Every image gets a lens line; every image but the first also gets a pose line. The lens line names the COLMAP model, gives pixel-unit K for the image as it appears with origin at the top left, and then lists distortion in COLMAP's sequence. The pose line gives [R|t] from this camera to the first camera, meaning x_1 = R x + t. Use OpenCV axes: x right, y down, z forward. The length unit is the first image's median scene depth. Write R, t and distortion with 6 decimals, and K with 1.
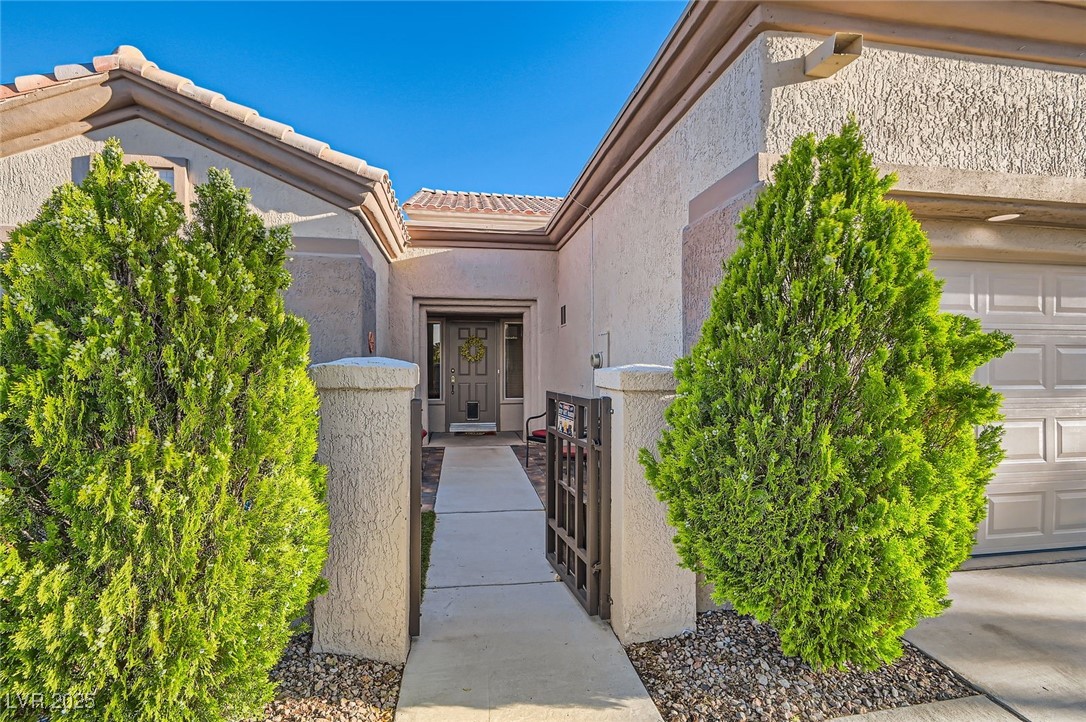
lens RADIAL K [[503.7, 0, 546.8], [0, 503.7, 359.6], [0, 0, 1]] dist [-0.002061, -0.000754]
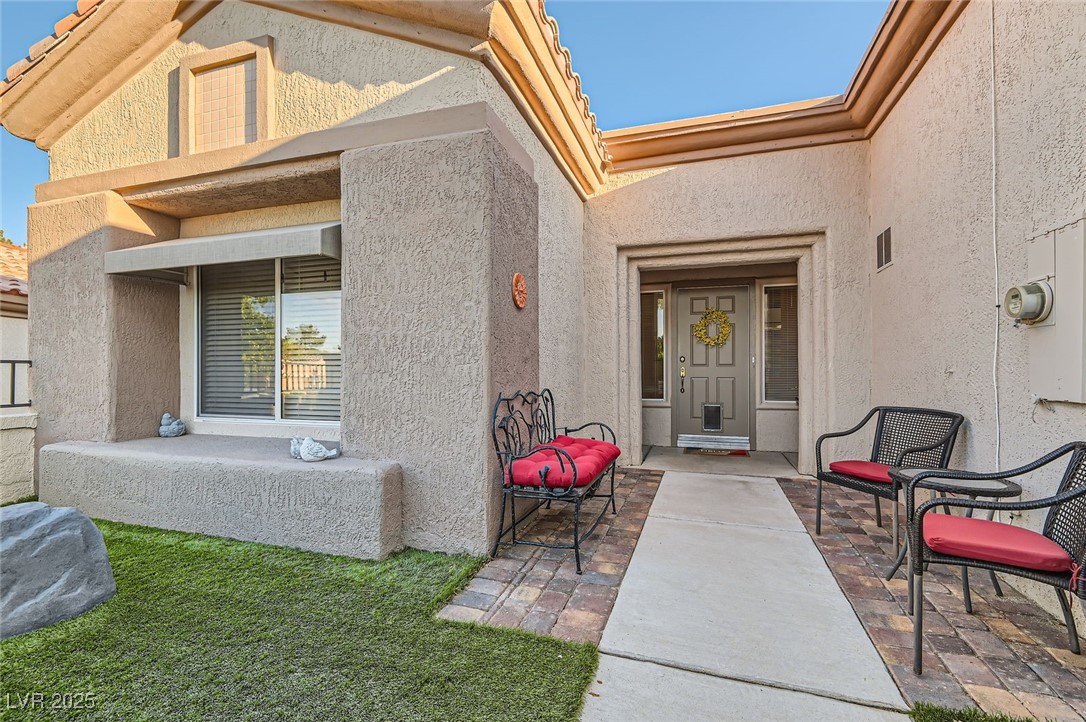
lens RADIAL K [[496.2, 0, 536.3], [0, 496.2, 367.2], [0, 0, 1]] dist [0.000994, -0.000177]
pose [[0.876253, -0.003456, -0.481839, -0.037391], [0.003878, 0.999992, -0.000120, 0.037472], [0.481836, -0.001763, 0.876260, 0.345935]]
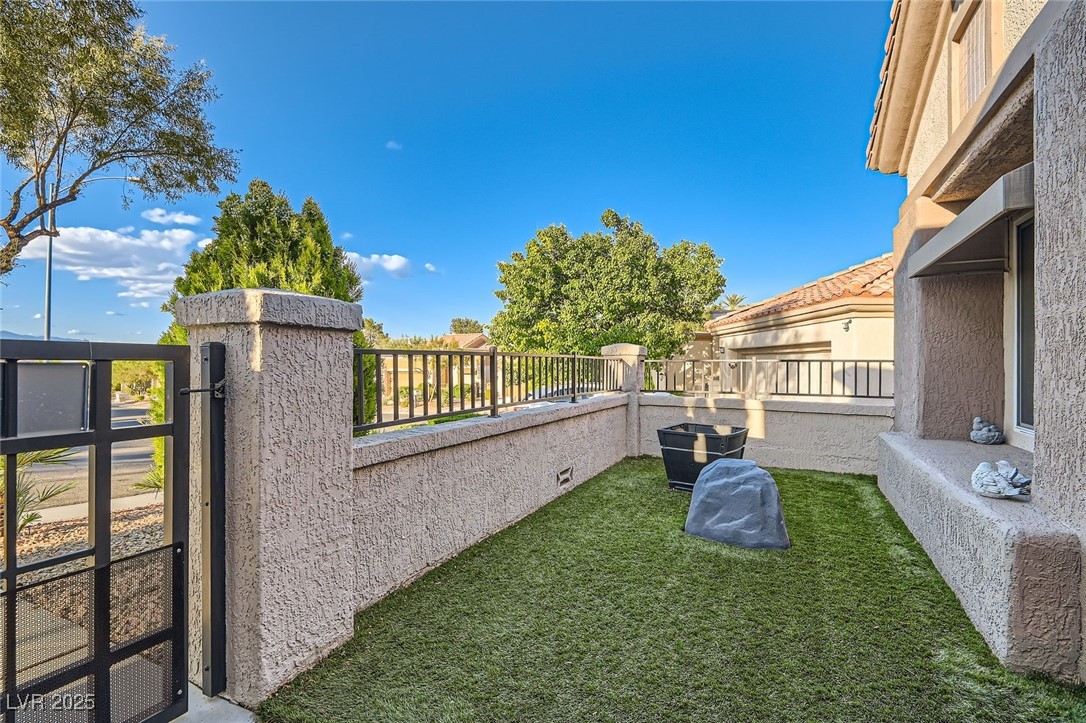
lens RADIAL K [[504.2, 0, 540.7], [0, 504.2, 363.9], [0, 0, 1]] dist [0.003796, -0.000099]
pose [[-0.587858, -0.003263, -0.808957, 0.006521], [-0.003834, 0.999992, -0.001248, 0.035648], [0.808955, 0.002368, -0.587866, 0.552083]]
